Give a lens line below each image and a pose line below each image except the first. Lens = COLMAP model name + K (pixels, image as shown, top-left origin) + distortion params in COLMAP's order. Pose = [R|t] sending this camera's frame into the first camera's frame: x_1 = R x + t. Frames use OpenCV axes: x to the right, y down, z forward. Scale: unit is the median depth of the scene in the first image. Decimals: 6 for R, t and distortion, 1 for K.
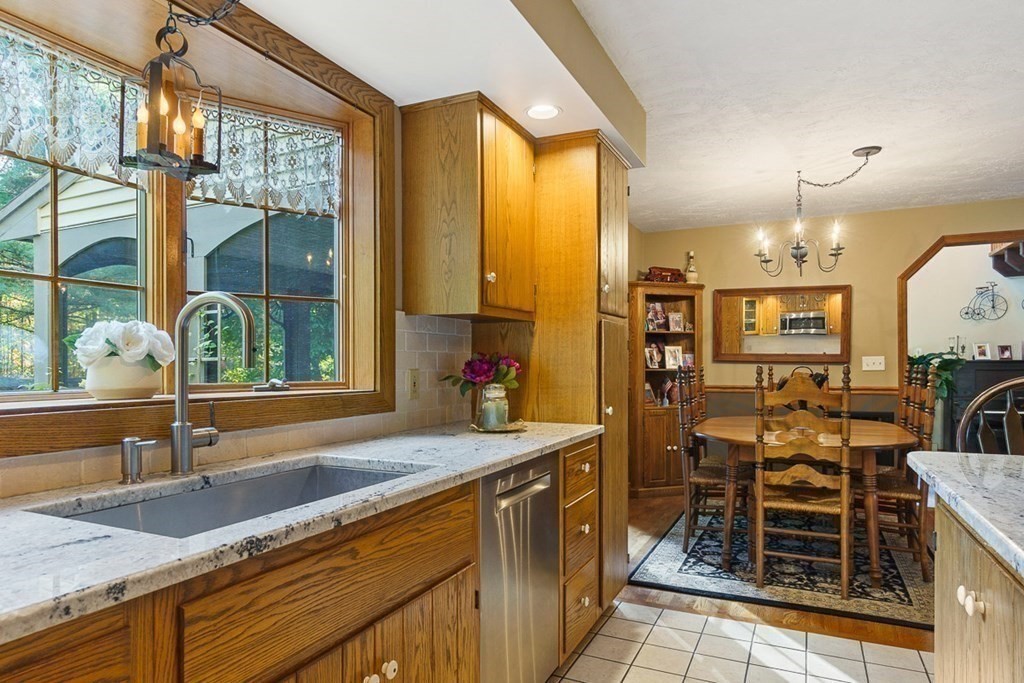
lens RADIAL K [[634.8, 0, 519.4], [0, 634.8, 359.0], [0, 0, 1]] dist [0.000475, 0.001084]
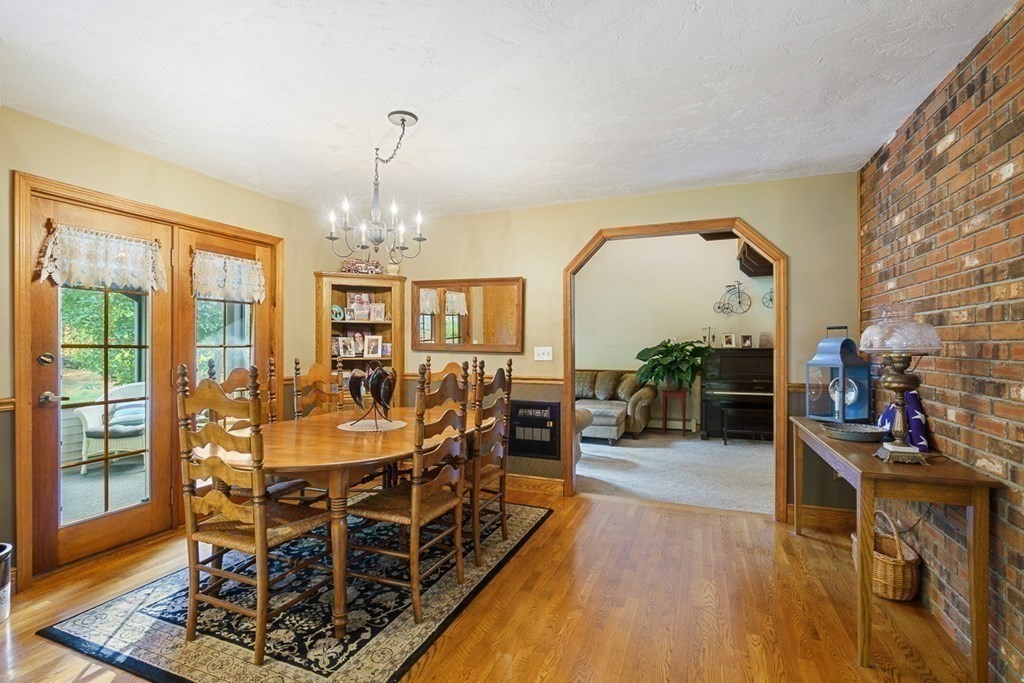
lens RADIAL K [[495.2, 0, 475.8], [0, 495.2, 338.7], [0, 0, 1]] dist [0.001540, 0.000030]
pose [[0.999027, 0.004958, 0.043825, 0.551988], [-0.004619, 0.999959, -0.007849, -0.014018], [-0.043862, 0.007639, 0.999008, 0.276096]]
